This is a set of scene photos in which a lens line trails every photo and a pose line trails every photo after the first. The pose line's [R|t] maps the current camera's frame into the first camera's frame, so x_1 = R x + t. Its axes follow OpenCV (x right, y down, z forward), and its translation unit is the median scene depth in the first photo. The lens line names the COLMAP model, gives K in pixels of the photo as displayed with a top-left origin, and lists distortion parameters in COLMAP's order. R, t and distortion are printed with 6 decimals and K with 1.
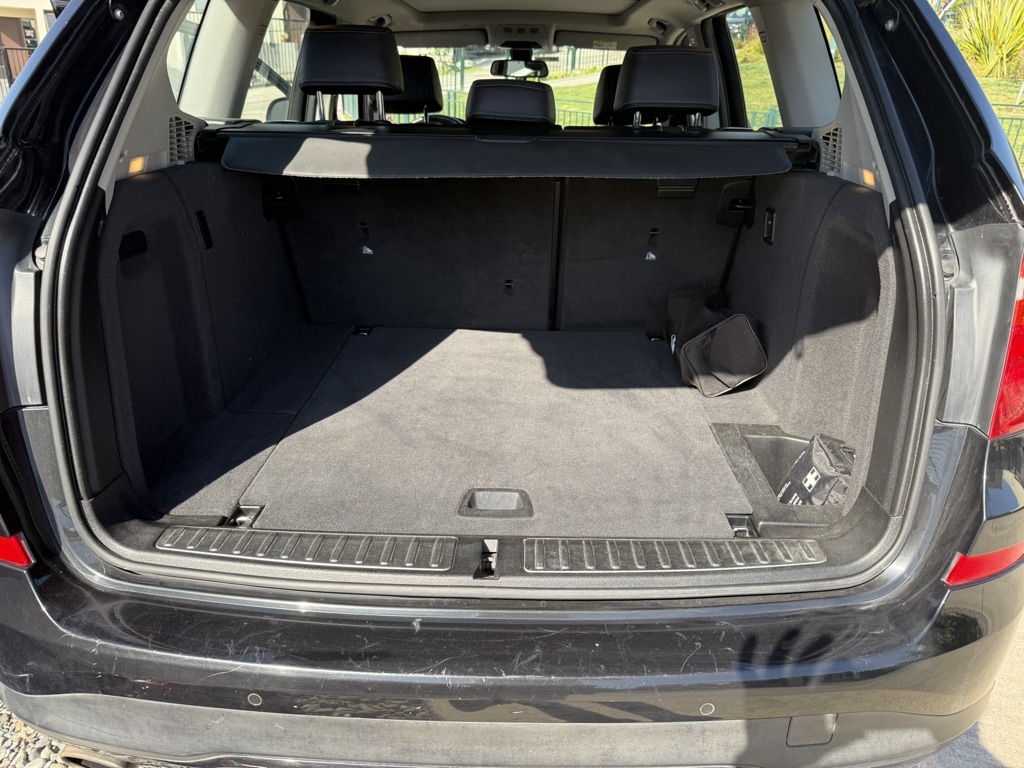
lens RADIAL K [[758.8, 0, 512.0], [0, 758.8, 384.0], [0, 0, 1]] dist [-0.015172, 0.006310]
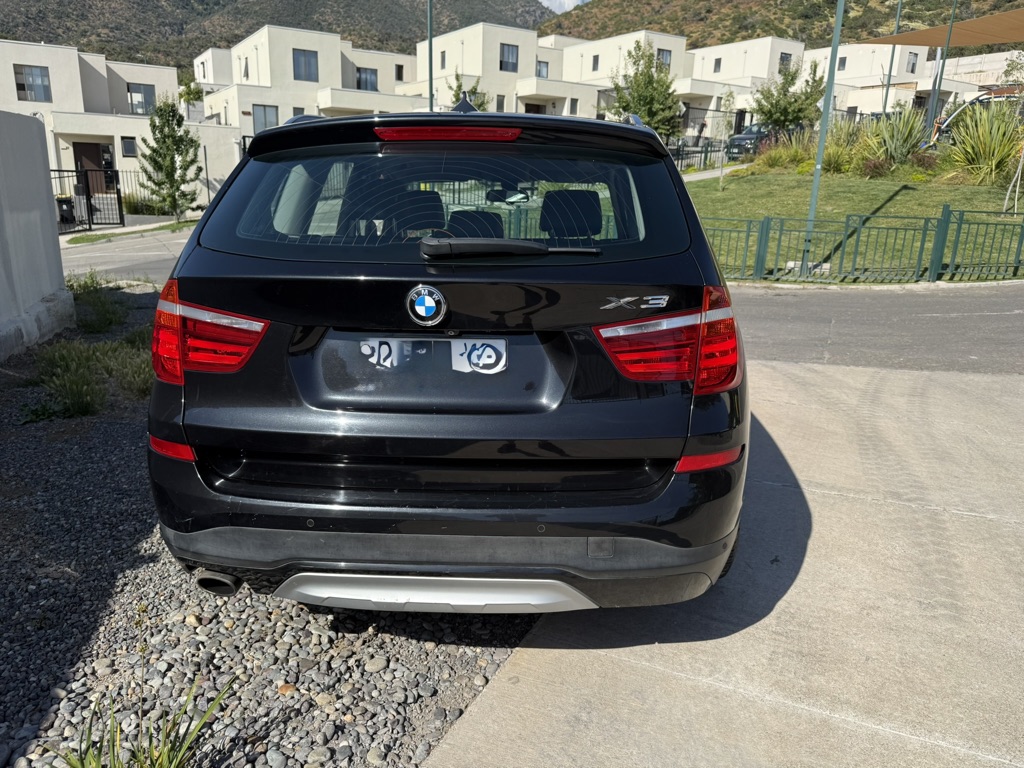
lens RADIAL K [[746.8, 0, 519.1], [0, 746.8, 385.7], [0, 0, 1]] dist [0.014620, -0.002085]
pose [[0.999443, 0.000128, -0.033378, 0.244864], [-0.004402, 0.991761, -0.128024, 0.291167], [0.033087, 0.128099, 0.991209, -0.878116]]
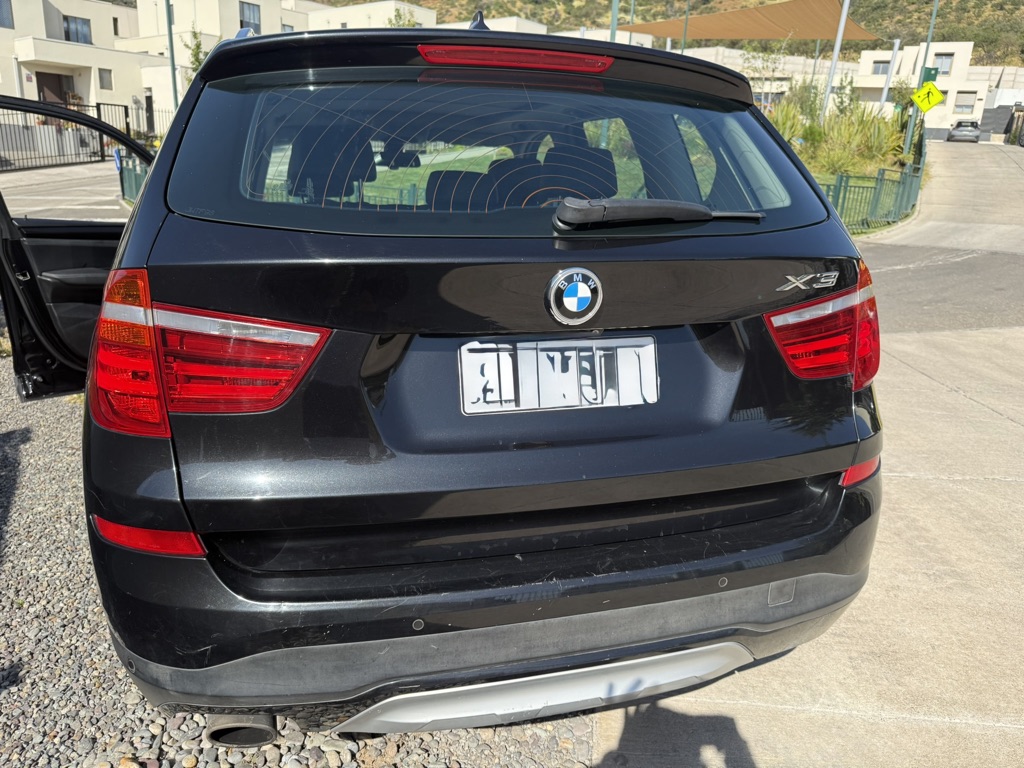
lens RADIAL K [[746.8, 0, 519.1], [0, 746.8, 385.7], [0, 0, 1]] dist [0.014620, -0.002085]
pose [[0.959132, -0.074923, 0.272858, -0.463579], [0.101226, 0.991344, -0.083614, 0.122741], [-0.264232, 0.107817, 0.958414, -0.317438]]
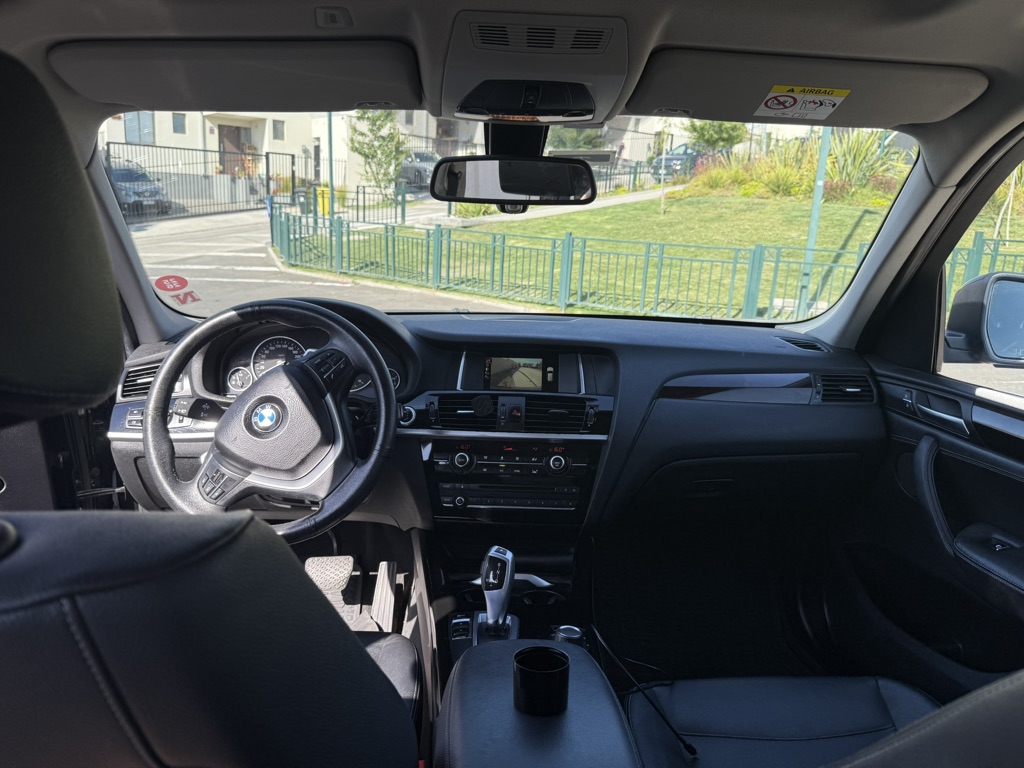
lens RADIAL K [[746.8, 0, 519.1], [0, 746.8, 385.7], [0, 0, 1]] dist [0.014620, -0.002085]
pose [[0.996329, -0.012906, 0.084624, -0.058963], [0.025888, 0.987707, -0.154158, -0.876603], [-0.081594, 0.155783, 0.984416, 2.191391]]
